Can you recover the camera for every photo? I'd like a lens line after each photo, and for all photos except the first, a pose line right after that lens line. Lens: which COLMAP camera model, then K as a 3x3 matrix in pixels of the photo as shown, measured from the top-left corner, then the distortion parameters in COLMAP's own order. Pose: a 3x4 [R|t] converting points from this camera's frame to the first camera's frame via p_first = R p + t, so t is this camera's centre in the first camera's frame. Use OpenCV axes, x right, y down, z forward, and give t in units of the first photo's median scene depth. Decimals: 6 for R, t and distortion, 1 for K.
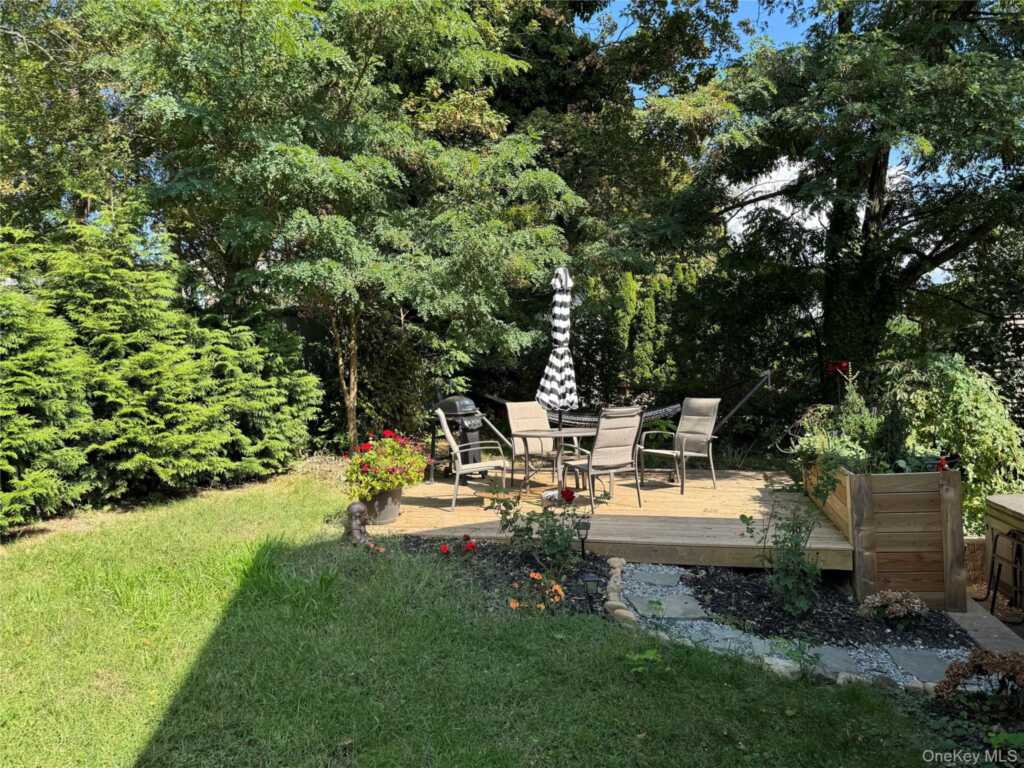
lens RADIAL K [[714.5, 0, 512.1], [0, 714.5, 386.8], [0, 0, 1]] dist [0.132598, -0.220647]
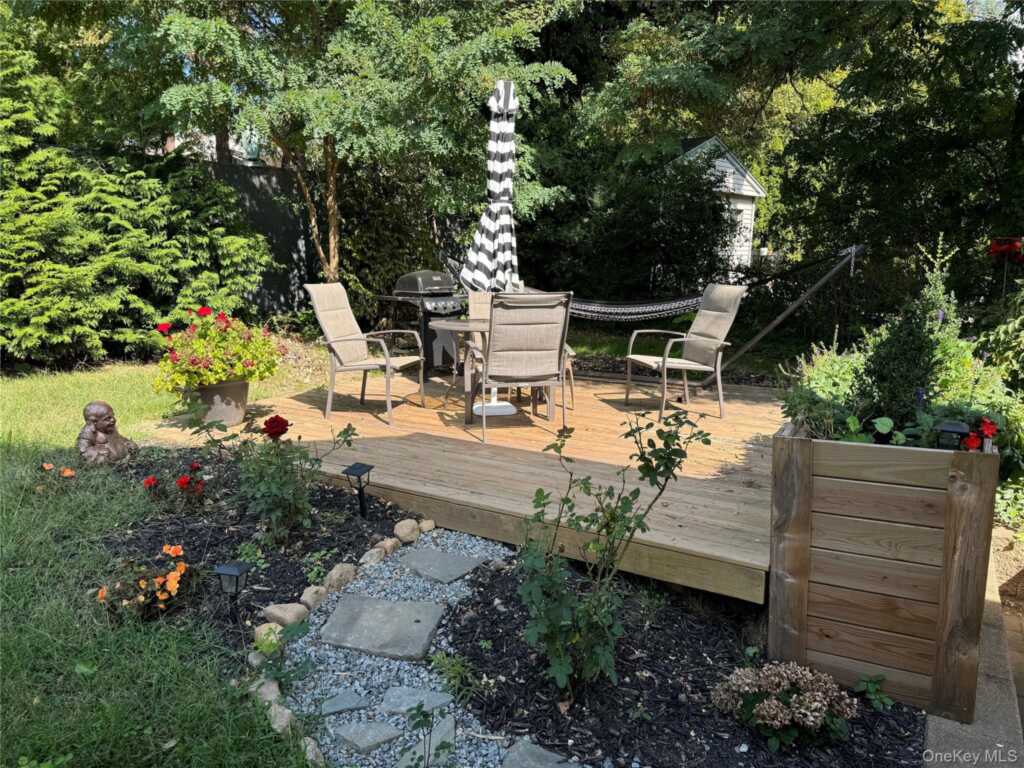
lens RADIAL K [[714.5, 0, 512.1], [0, 714.5, 386.8], [0, 0, 1]] dist [0.132598, -0.220647]
pose [[0.954884, 0.084444, -0.284722, 0.299191], [-0.036479, 0.984814, 0.169738, 0.002114], [0.294732, -0.151694, 0.943463, 0.313144]]
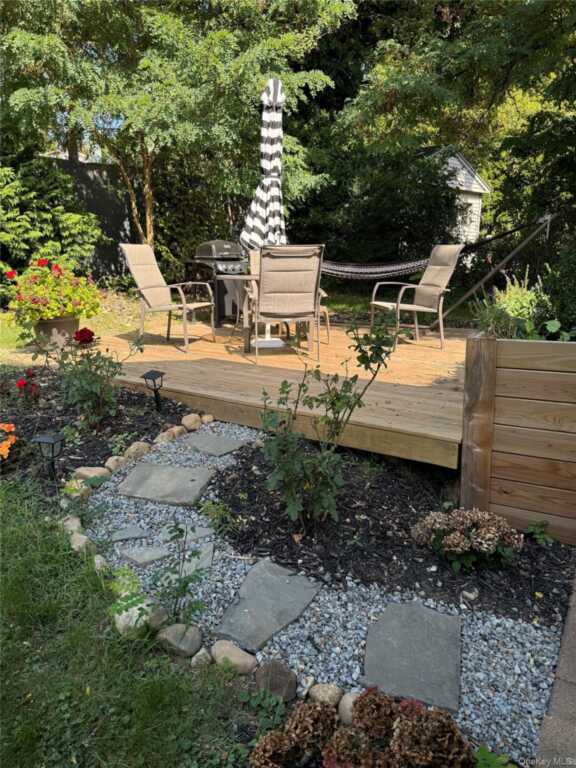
lens RADIAL K [[535.9, 0, 288.0], [0, 535.9, 384.0], [0, 0, 1]] dist [0.132598, -0.220647]
pose [[0.948802, 0.104352, -0.298137, 0.321314], [-0.033743, 0.971937, 0.232807, 0.035522], [0.314064, -0.210828, 0.925697, 0.327238]]
